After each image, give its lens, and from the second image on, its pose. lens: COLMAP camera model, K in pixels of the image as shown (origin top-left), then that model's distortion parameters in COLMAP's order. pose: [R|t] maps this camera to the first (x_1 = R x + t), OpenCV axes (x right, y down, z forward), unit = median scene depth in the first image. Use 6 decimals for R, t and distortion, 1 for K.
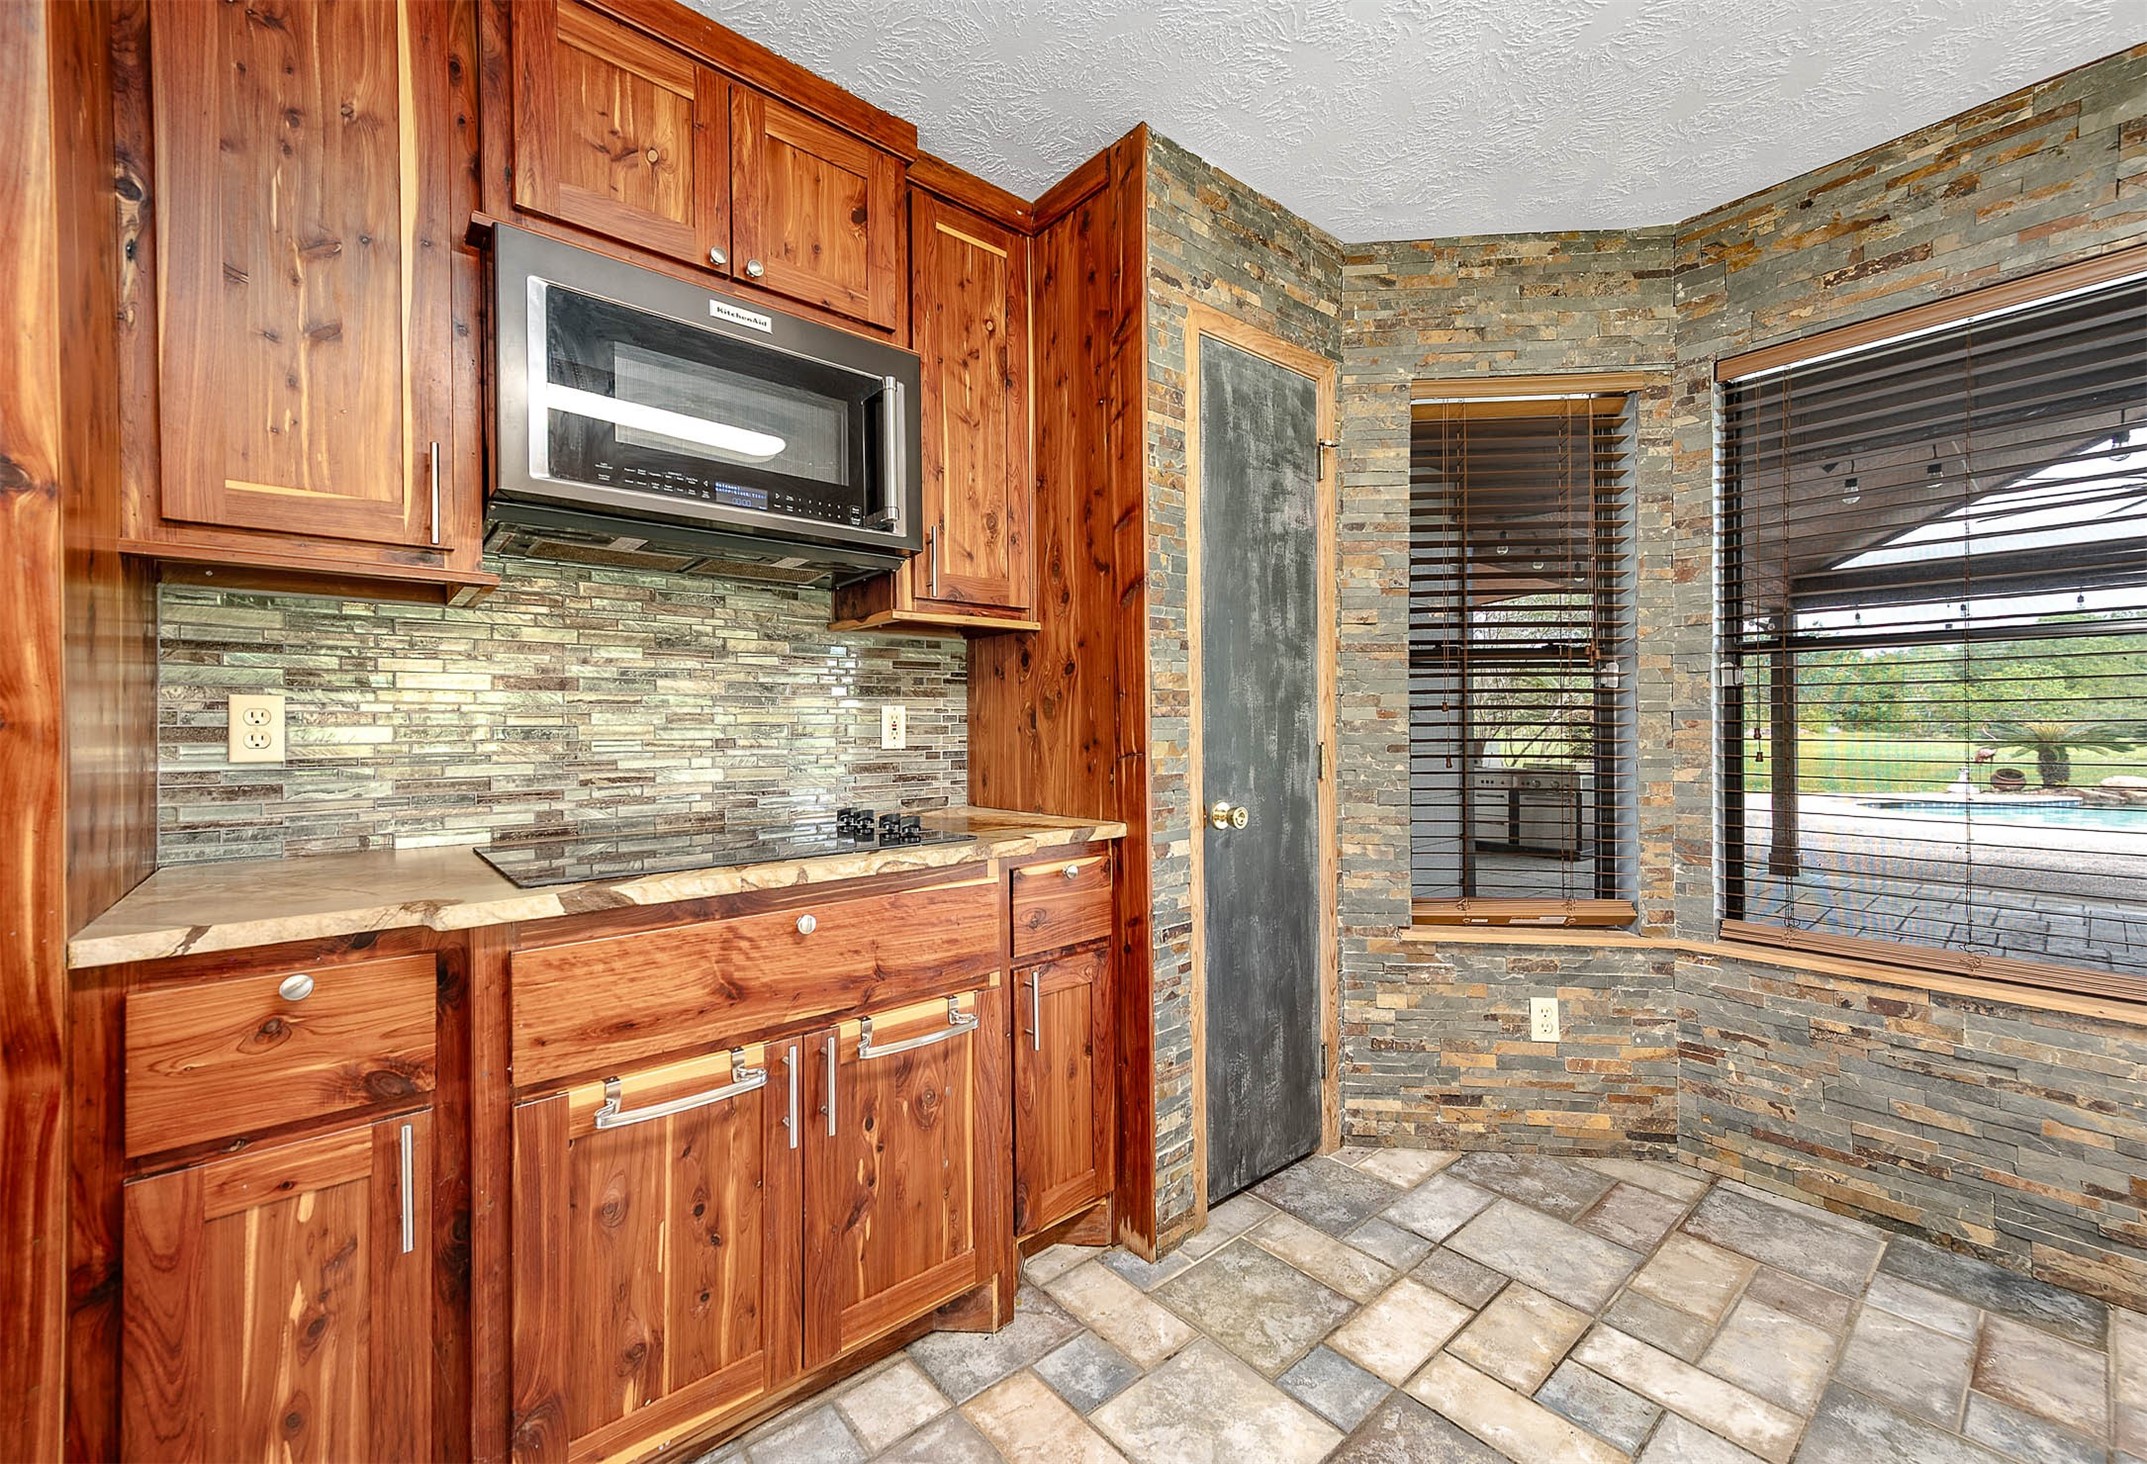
lens RADIAL K [[863.5, 0, 1051.9], [0, 863.5, 727.6], [0, 0, 1]] dist [0.011554, 0.002045]
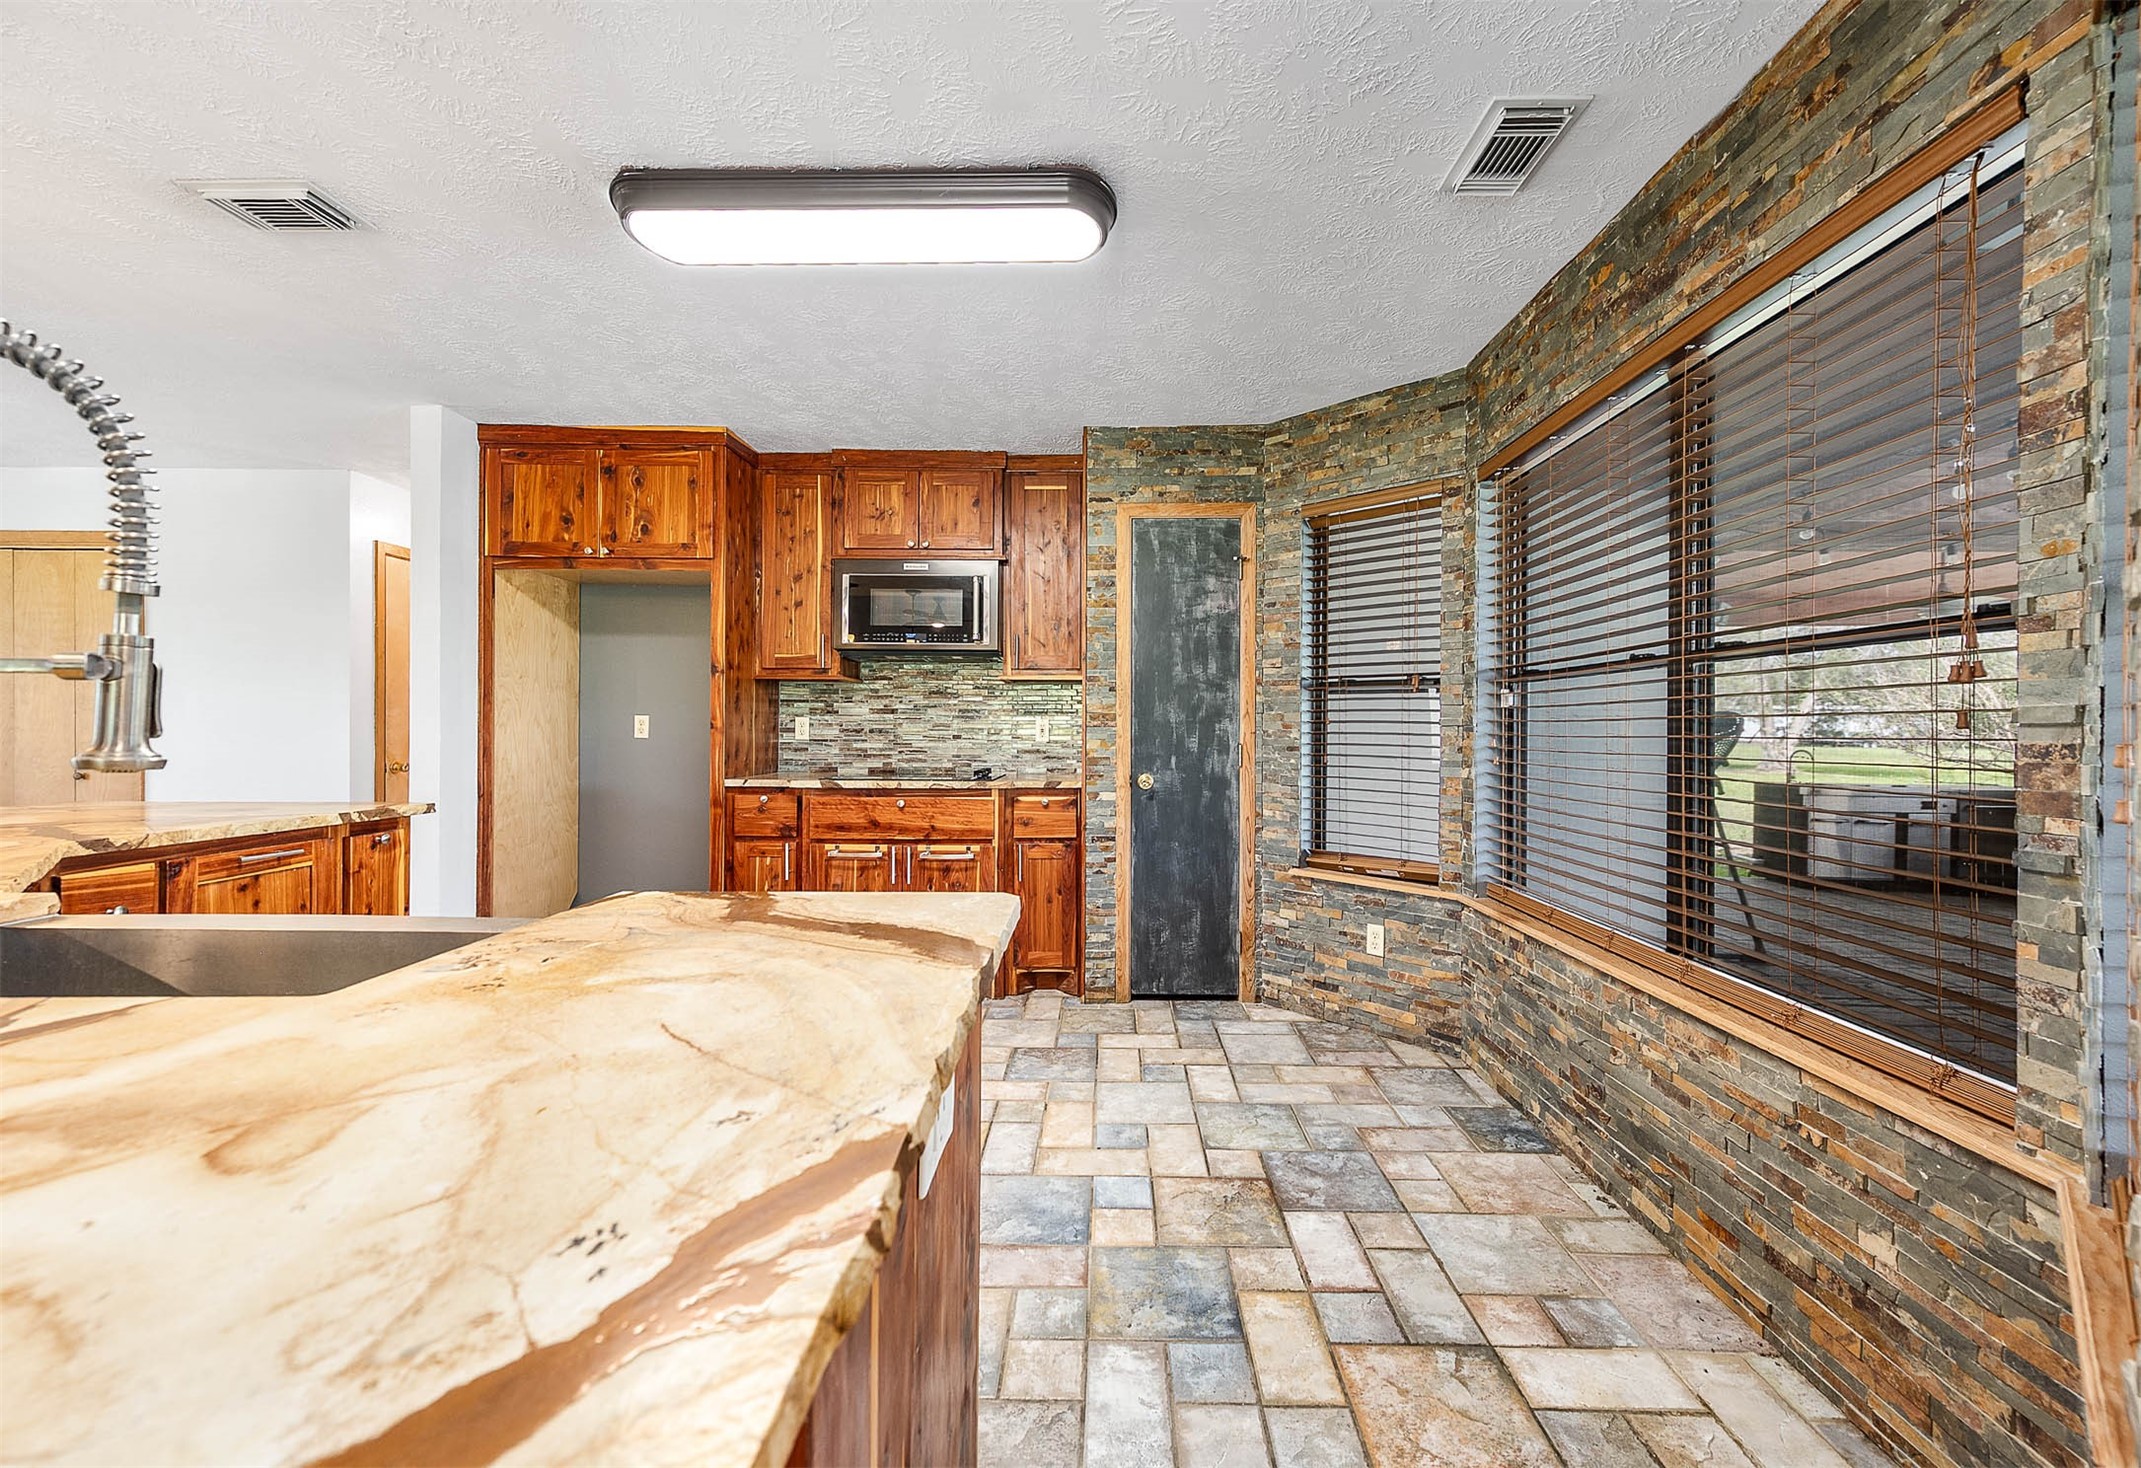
lens RADIAL K [[861.1, 0, 1095.3], [0, 861.1, 730.8], [0, 0, 1]] dist [0.011554, 0.002045]
pose [[0.762956, 0.011688, -0.646345, 1.319222], [-0.011673, 0.999923, 0.004303, -0.011353], [0.646345, 0.004261, 0.763033, -0.452629]]
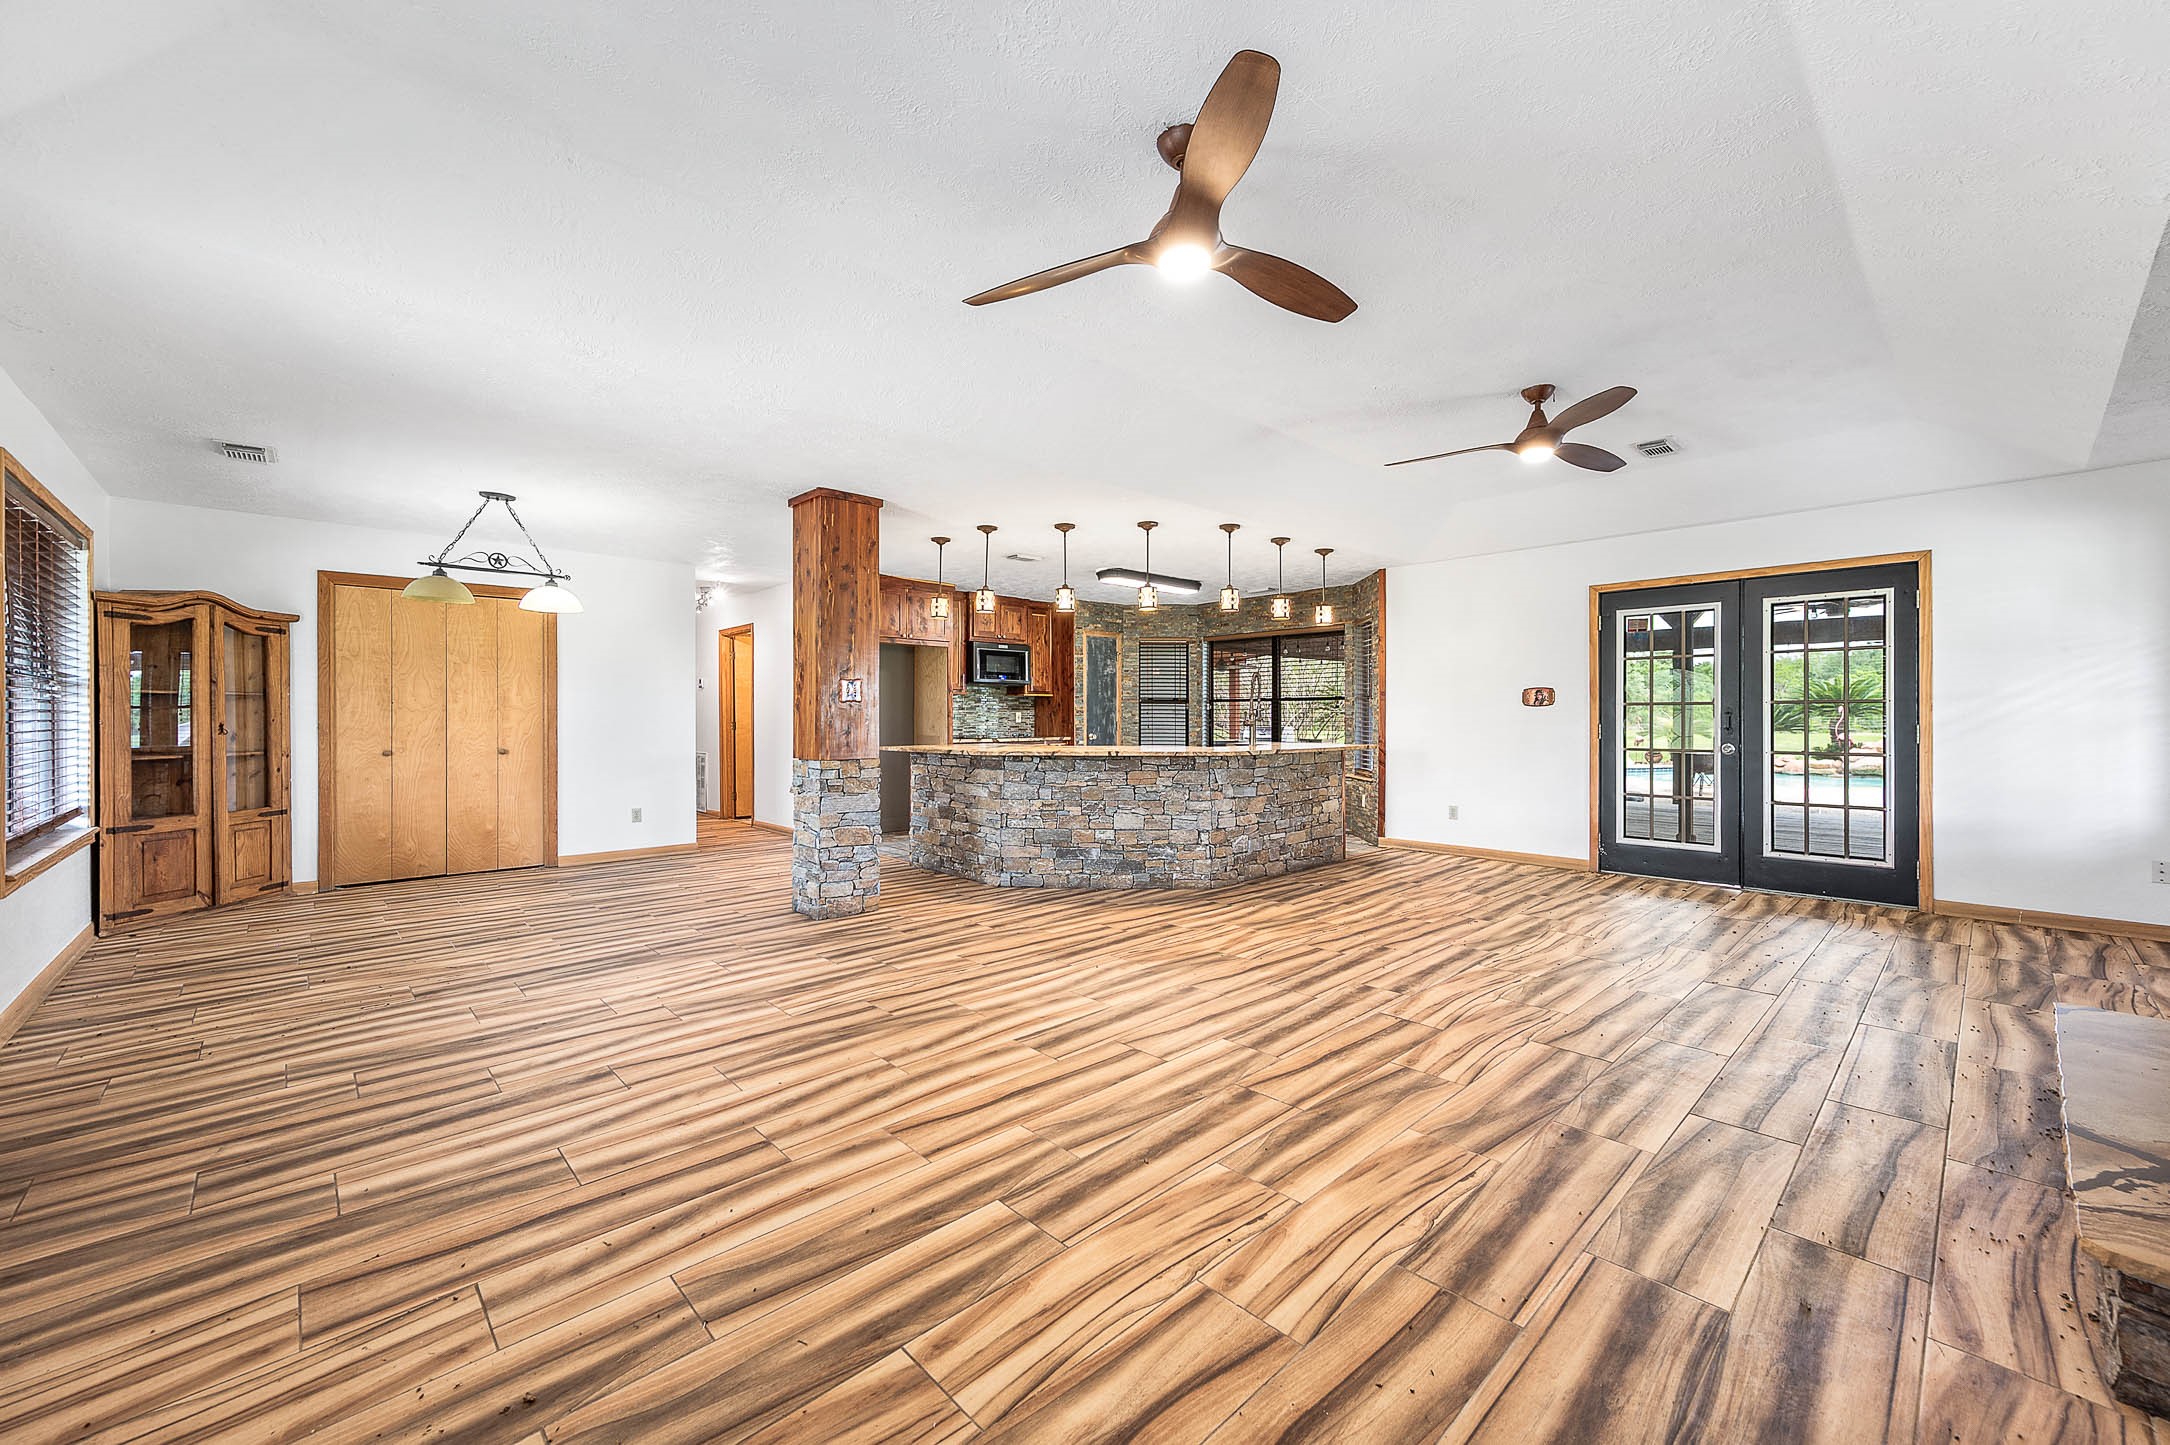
lens RADIAL K [[852.7, 0, 1094.6], [0, 852.7, 712.4], [0, 0, 1]] dist [0.005182, 0.002406]
pose [[0.998093, 0.006242, 0.061416, -0.073141], [-0.005691, 0.999942, -0.009144, 0.012799], [-0.061469, 0.008777, 0.998070, -3.767044]]
